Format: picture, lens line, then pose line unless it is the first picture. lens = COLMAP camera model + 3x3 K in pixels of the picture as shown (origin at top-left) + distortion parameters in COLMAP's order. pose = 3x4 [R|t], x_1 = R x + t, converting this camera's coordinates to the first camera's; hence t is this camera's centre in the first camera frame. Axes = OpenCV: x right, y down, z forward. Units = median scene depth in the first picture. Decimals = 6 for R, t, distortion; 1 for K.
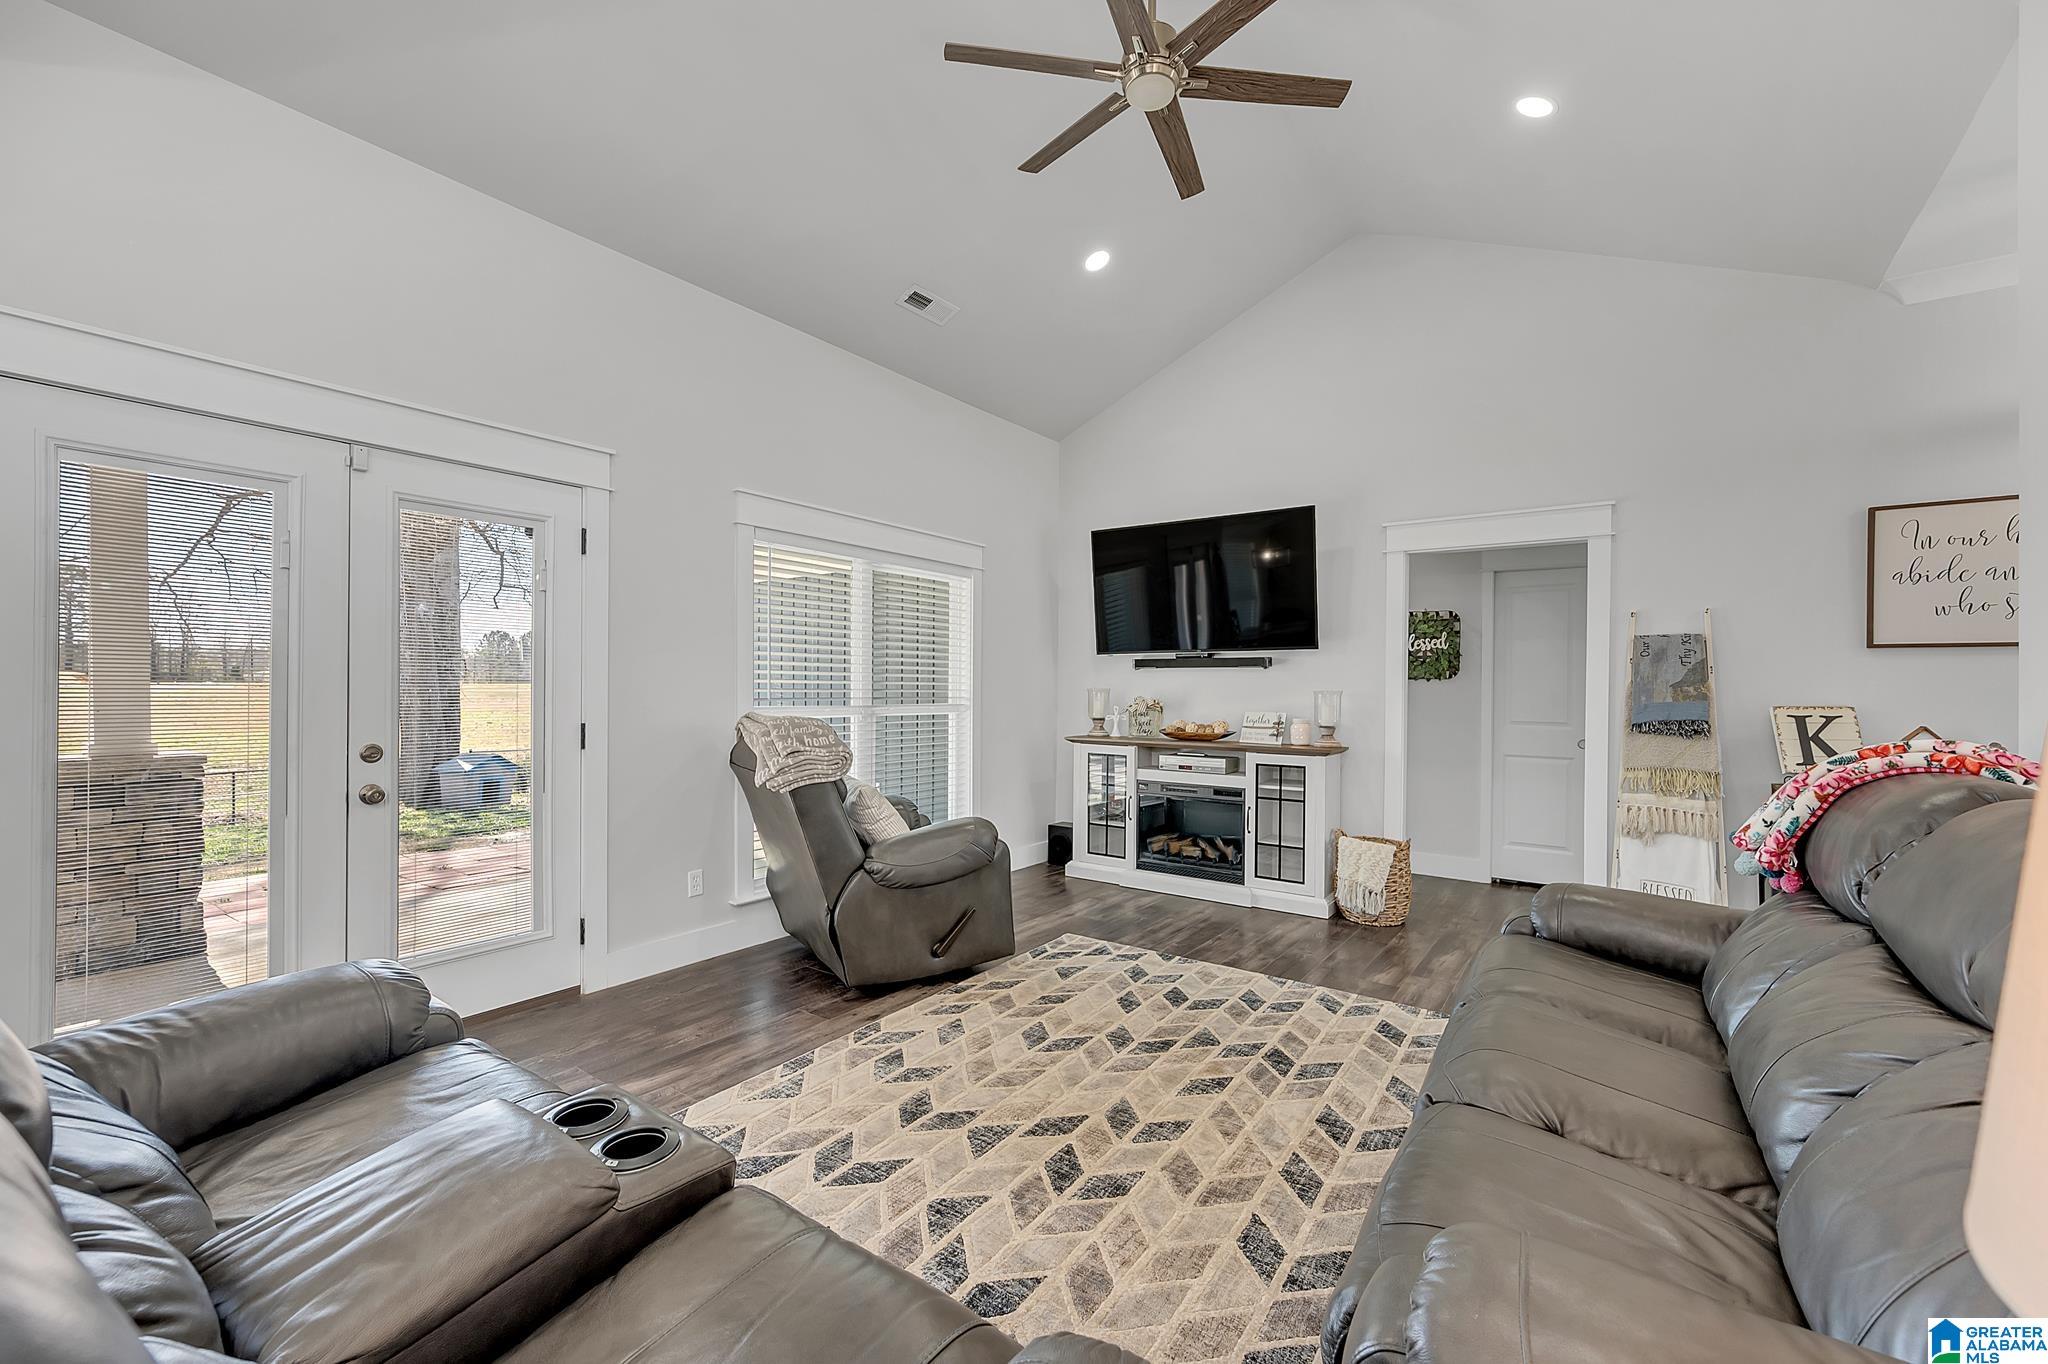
lens RADIAL K [[825.5, 0, 1024.0], [0, 825.5, 682.0], [0, 0, 1]] dist [0.000204, 0.000093]
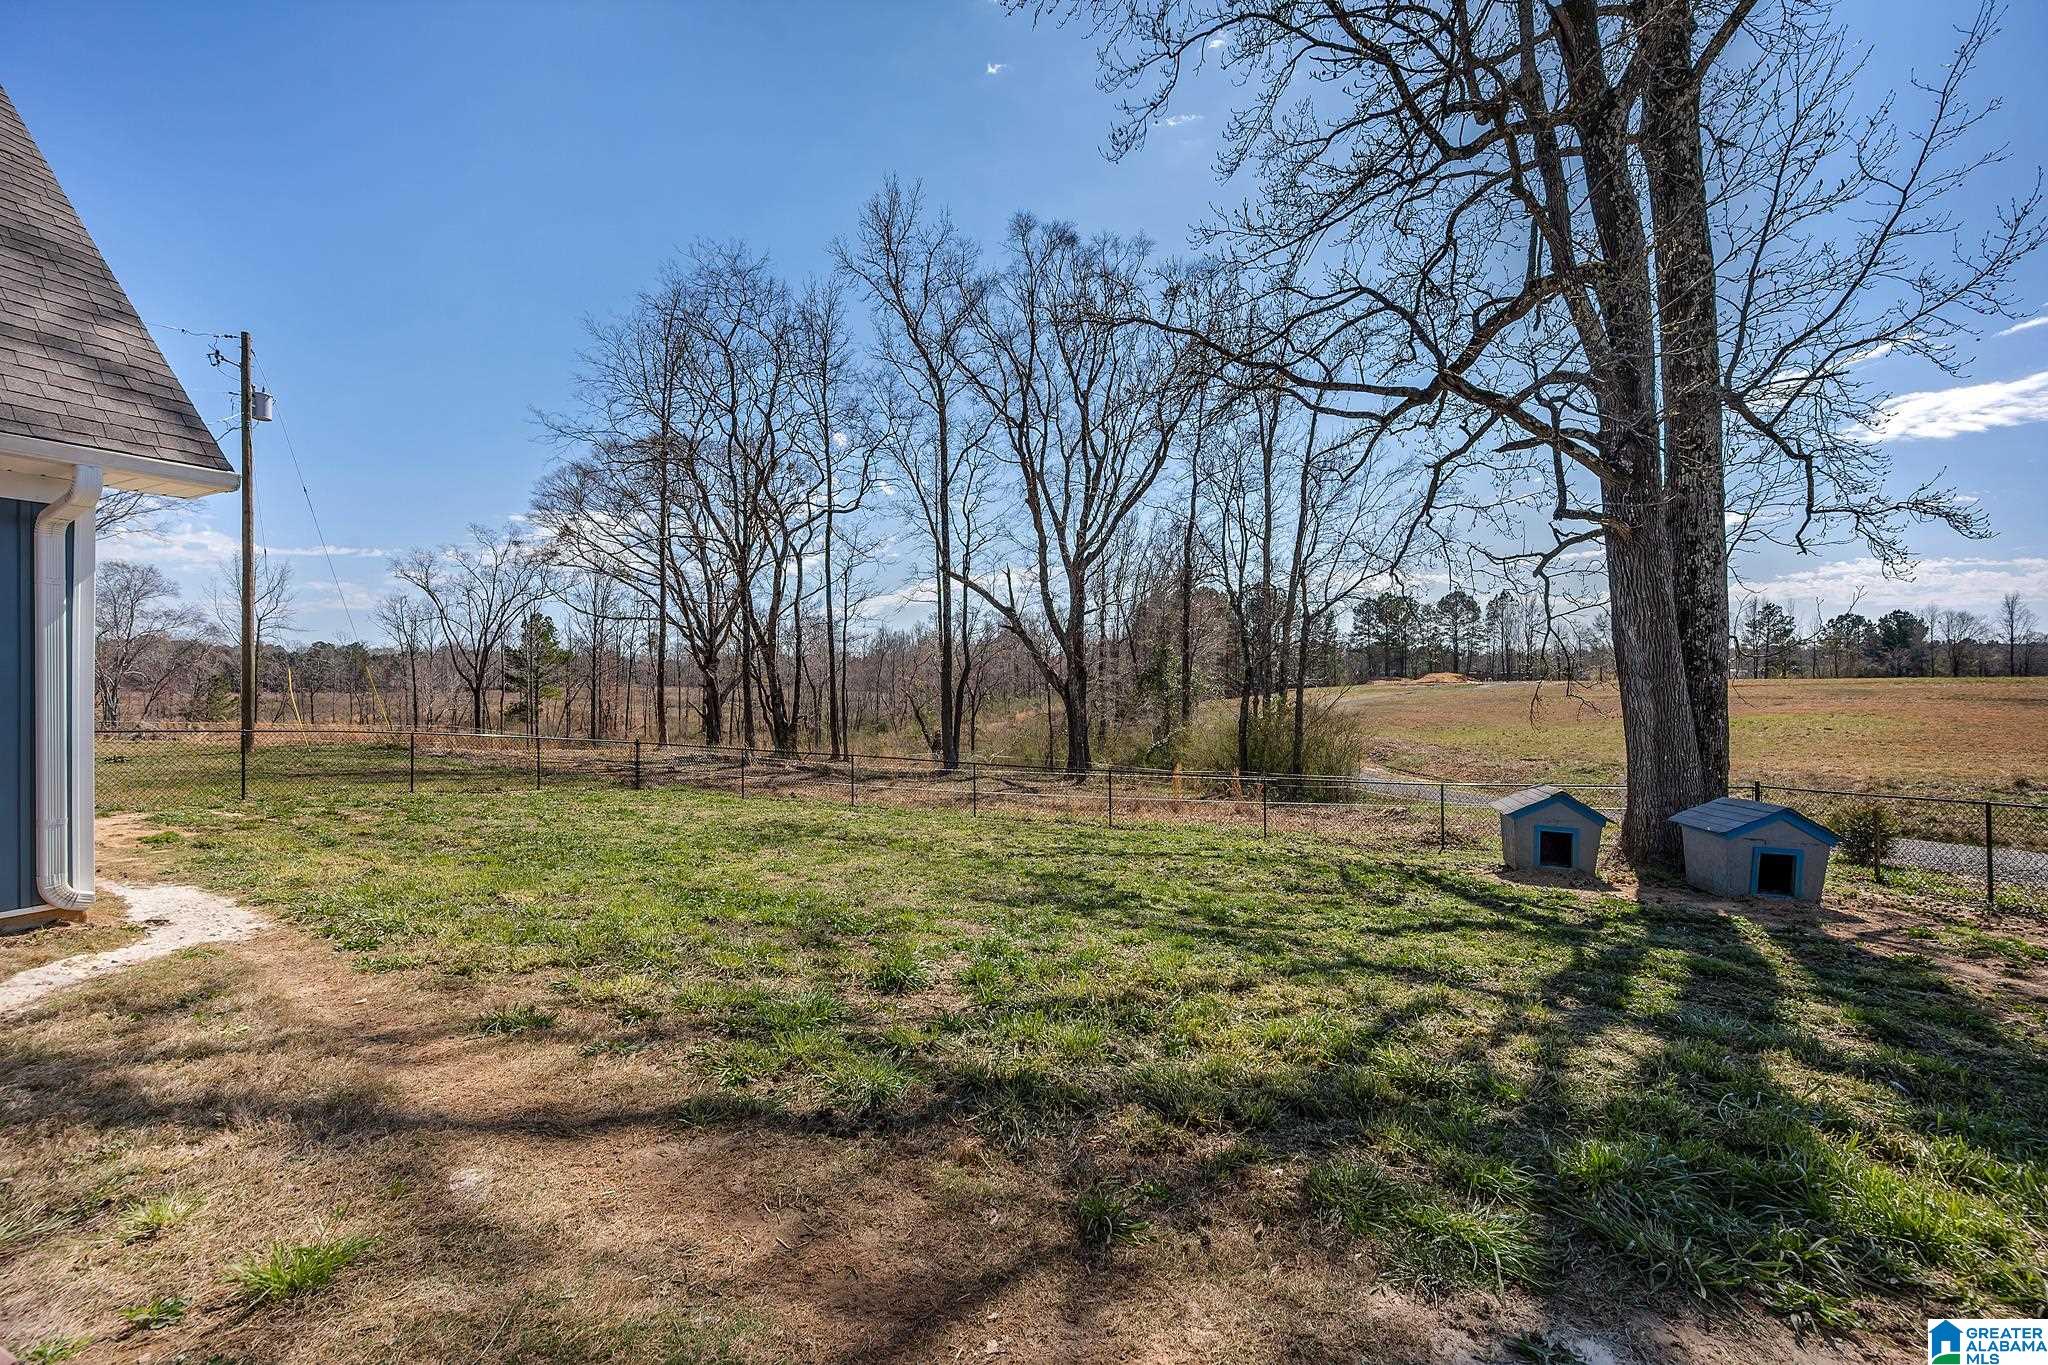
lens RADIAL K [[837.8, 0, 1024.0], [0, 837.8, 682.5], [0, 0, 1]] dist [0.000998, 0.000139]
pose [[0.224266, -0.009937, -0.974477, -0.188427], [0.014448, 0.999872, -0.006871, 0.003545], [0.974421, -0.012539, 0.224381, 0.342465]]
